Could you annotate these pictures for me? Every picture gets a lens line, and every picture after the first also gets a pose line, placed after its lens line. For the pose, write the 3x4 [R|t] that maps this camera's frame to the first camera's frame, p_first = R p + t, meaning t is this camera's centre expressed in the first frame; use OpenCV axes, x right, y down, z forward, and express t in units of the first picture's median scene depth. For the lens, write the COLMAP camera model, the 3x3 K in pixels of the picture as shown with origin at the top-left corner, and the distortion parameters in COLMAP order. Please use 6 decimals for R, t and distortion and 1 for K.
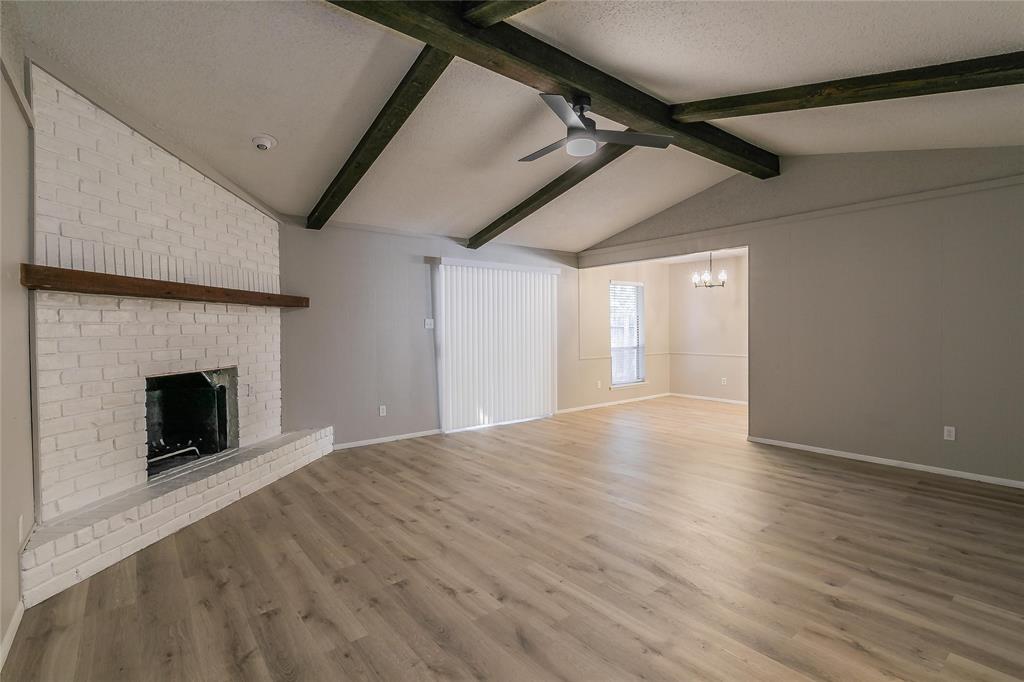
lens RADIAL K [[483.0, 0, 512.0], [0, 483.0, 341.0], [0, 0, 1]] dist [-0.002374, -0.000676]
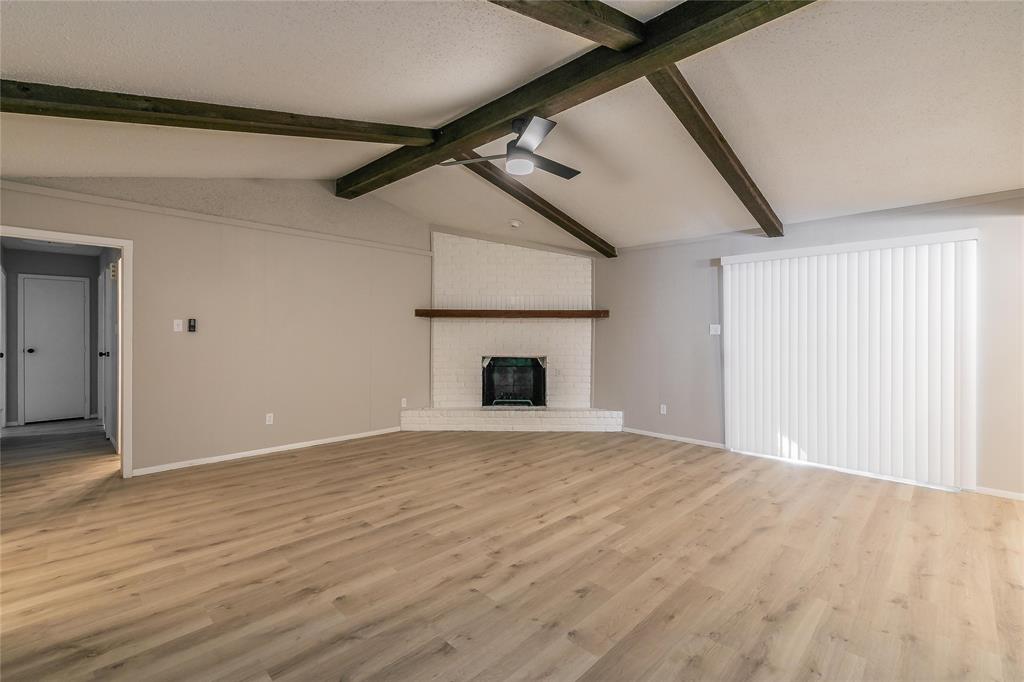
lens RADIAL K [[451.4, 0, 512.6], [0, 451.4, 334.5], [0, 0, 1]] dist [0.000087, -0.000196]
pose [[0.121881, 0.010686, -0.992487, 1.105764], [-0.031200, 0.999489, 0.006930, -0.033067], [0.992054, 0.030121, 0.122152, 0.838201]]
